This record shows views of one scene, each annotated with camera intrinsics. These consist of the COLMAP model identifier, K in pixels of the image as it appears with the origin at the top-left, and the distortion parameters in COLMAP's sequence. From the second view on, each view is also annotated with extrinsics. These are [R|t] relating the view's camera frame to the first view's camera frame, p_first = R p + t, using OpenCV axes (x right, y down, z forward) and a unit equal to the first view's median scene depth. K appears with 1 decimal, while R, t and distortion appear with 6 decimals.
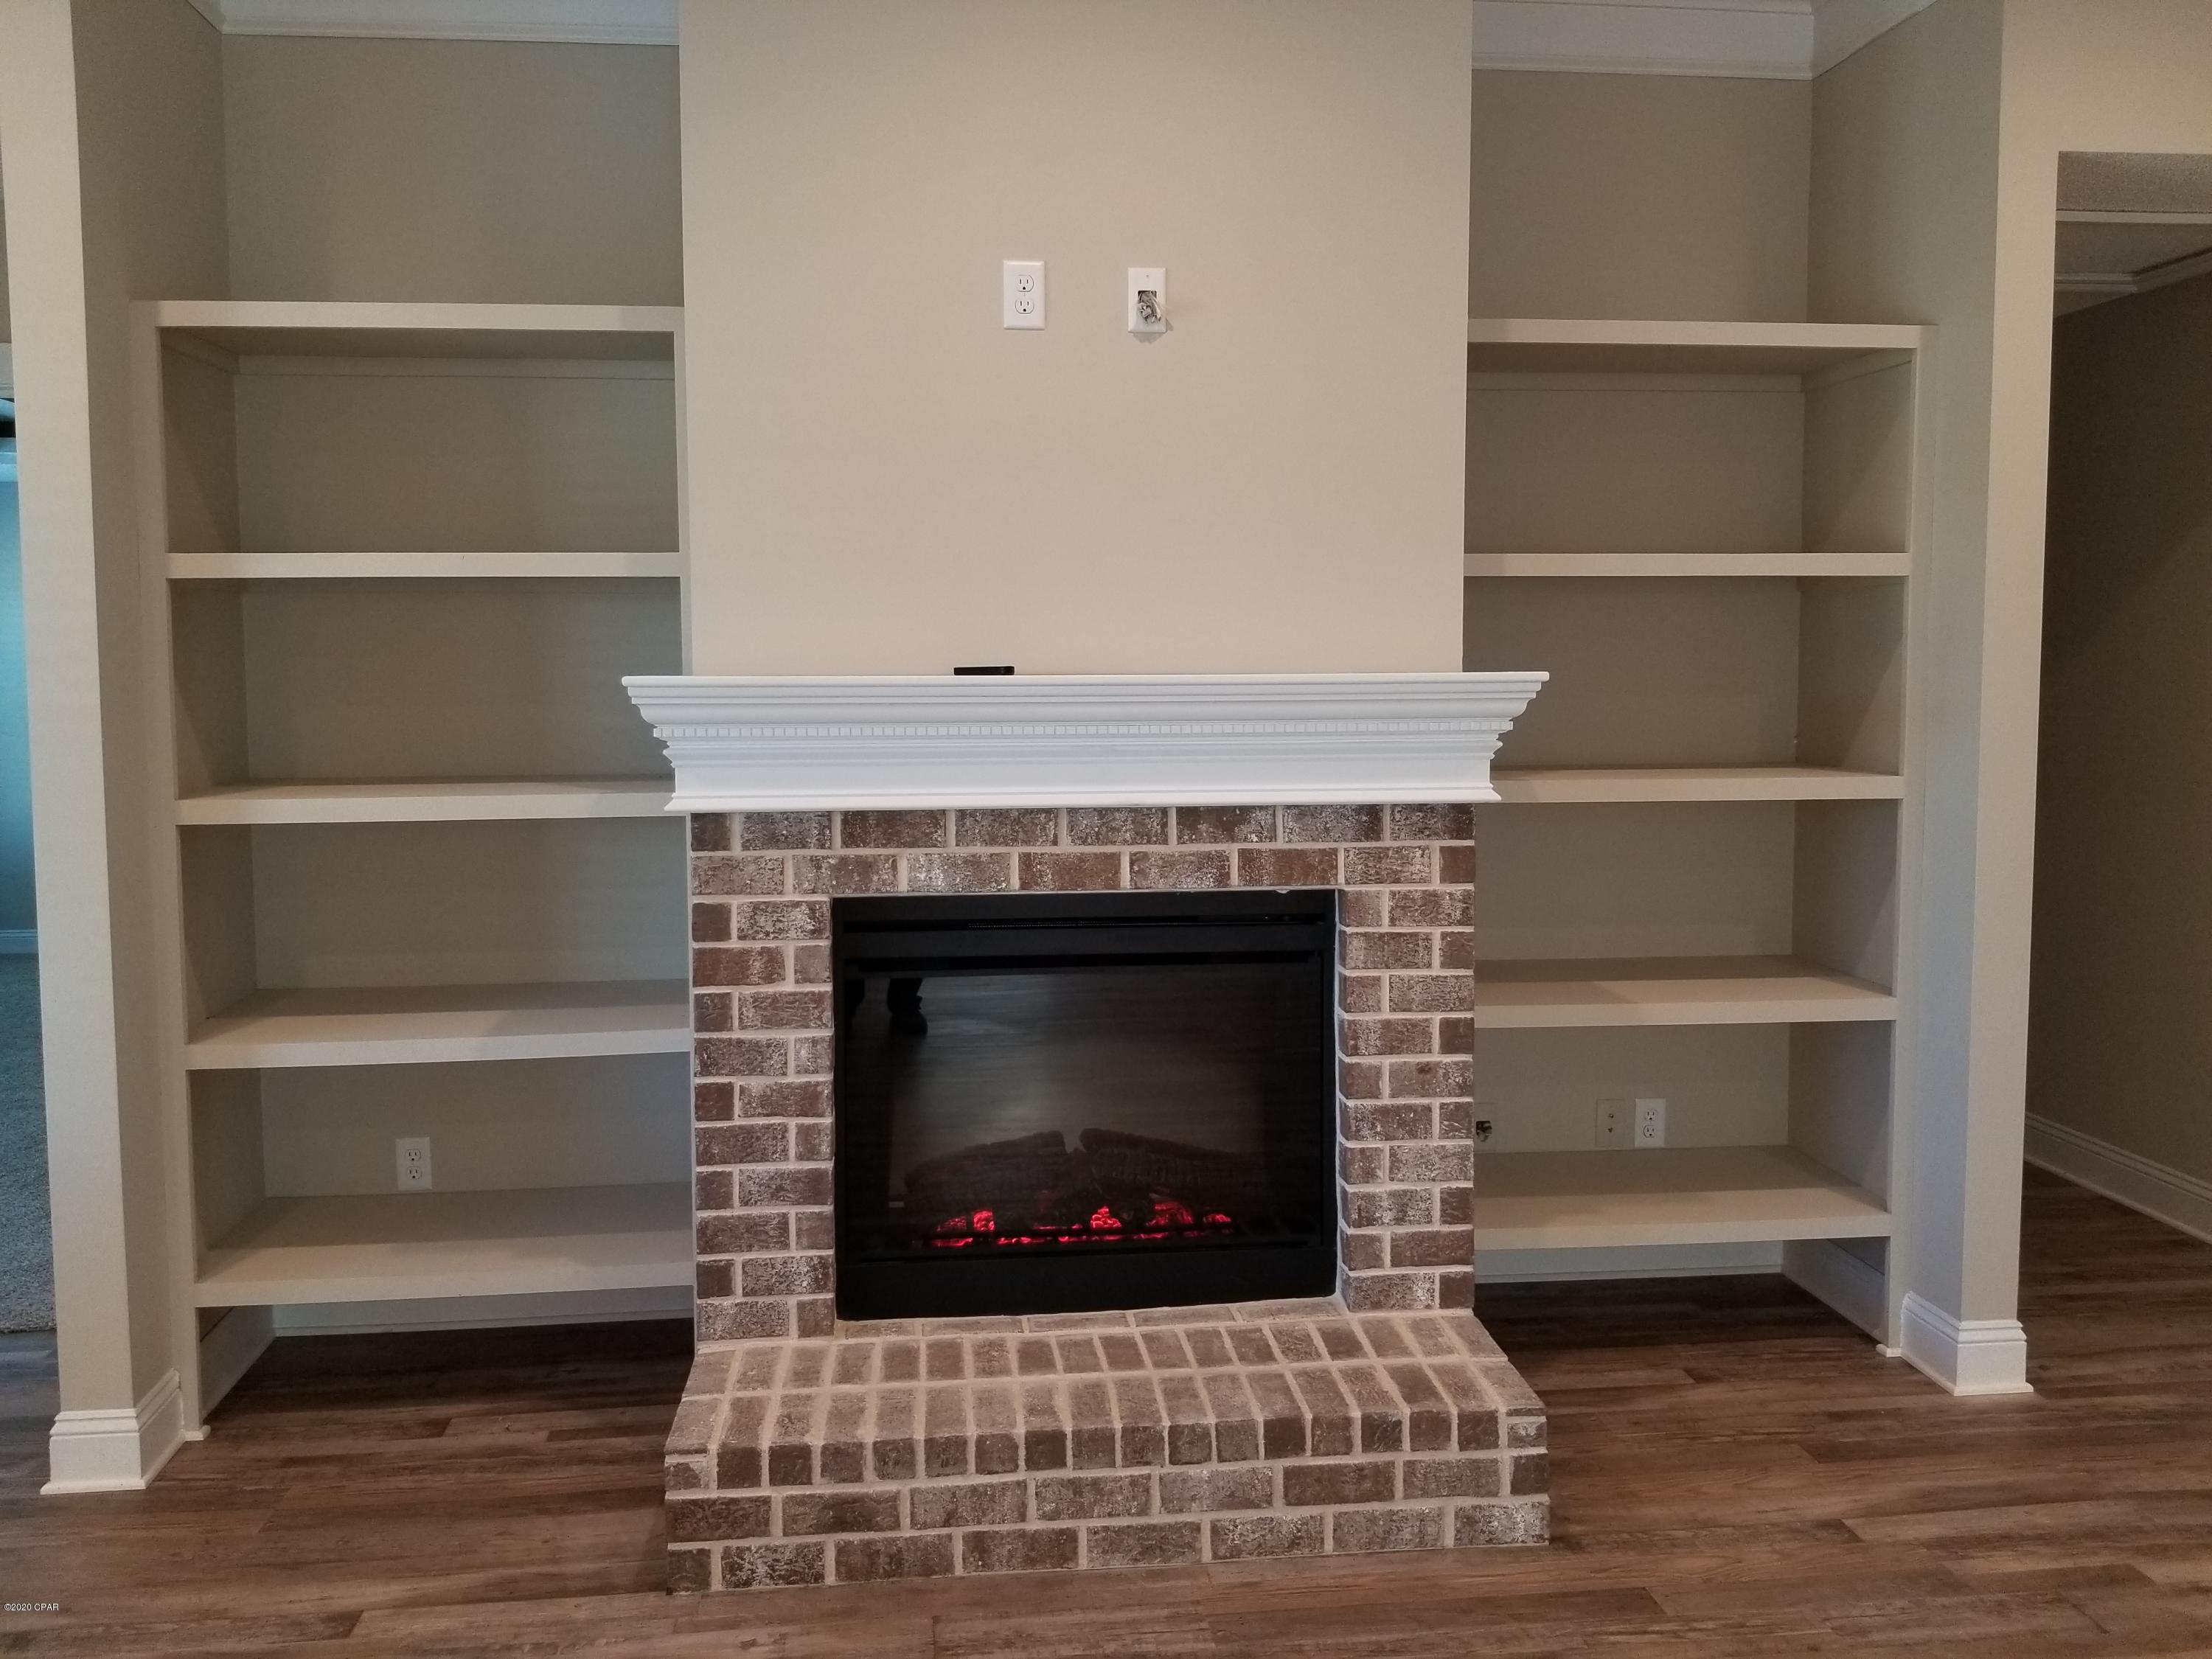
lens RADIAL K [[1728.5, 0, 1095.0], [0, 1728.5, 795.4], [0, 0, 1]] dist [0.108874, -0.207513]
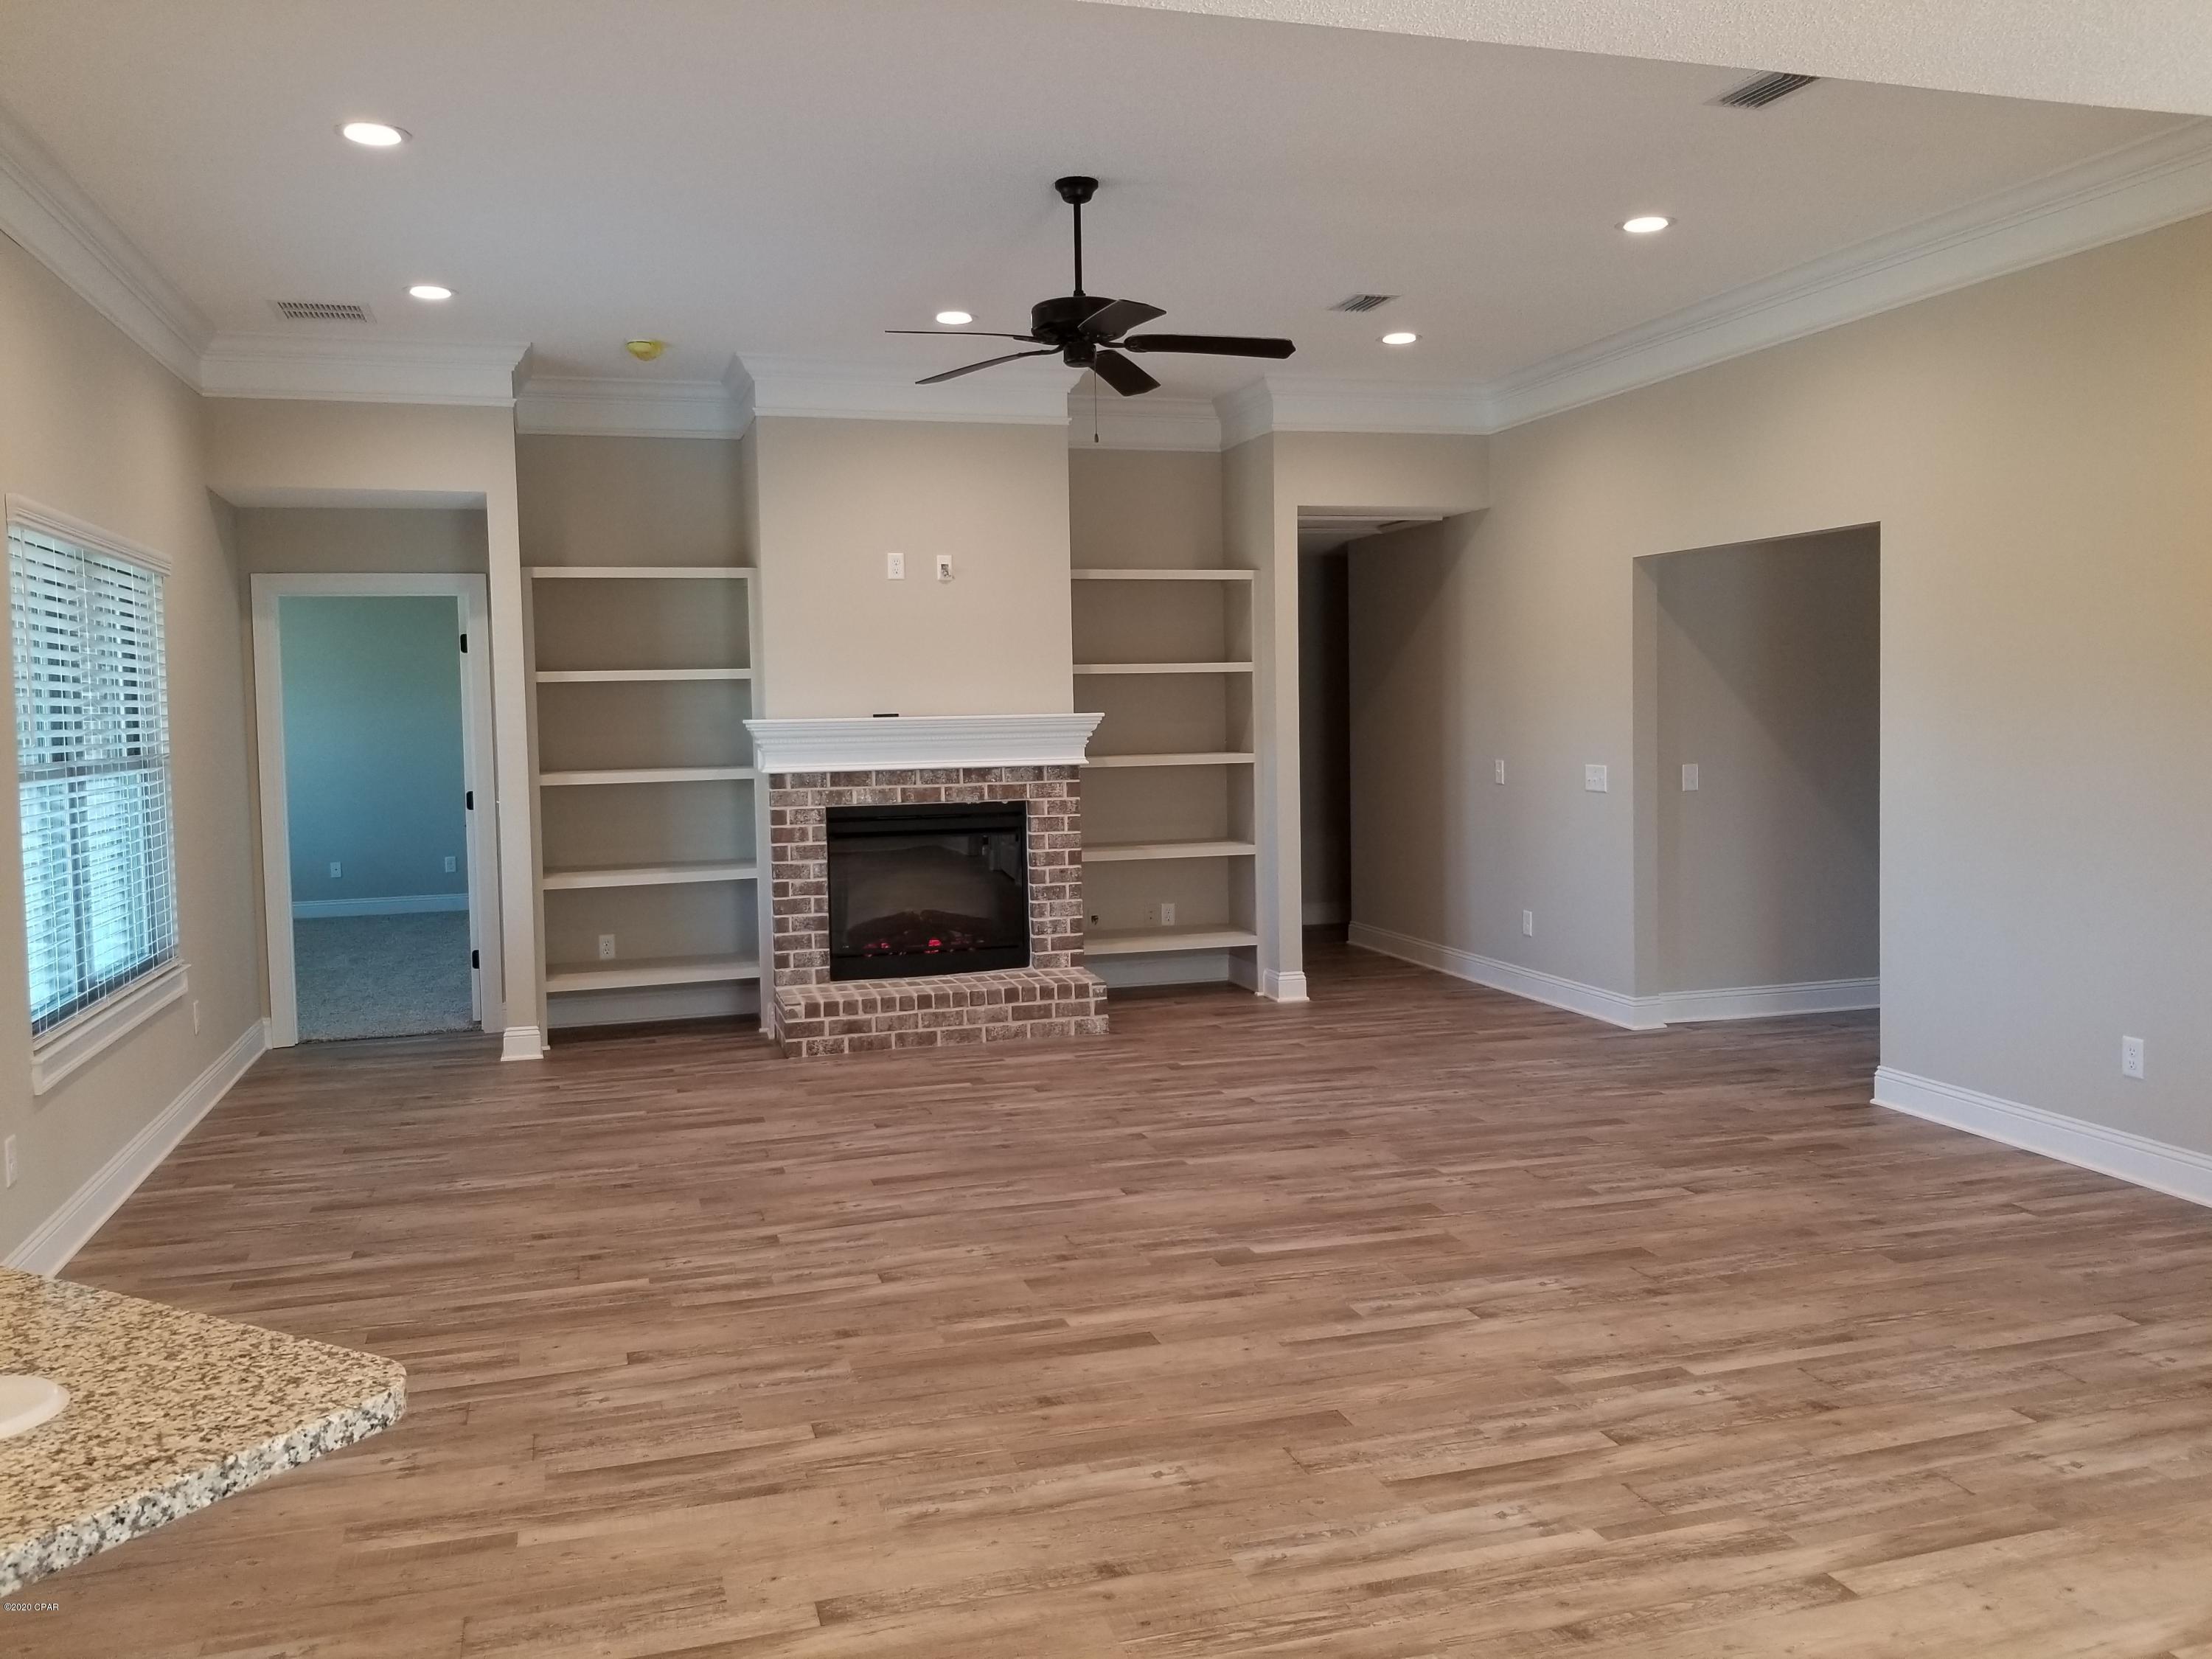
lens RADIAL K [[1728.5, 0, 1095.0], [0, 1728.5, 795.4], [0, 0, 1]] dist [0.108874, -0.207513]
pose [[0.983865, -0.023304, 0.177389, -0.211839], [0.027741, 0.999360, -0.022573, 0.108589], [-0.176749, 0.027129, 0.983882, -1.518272]]
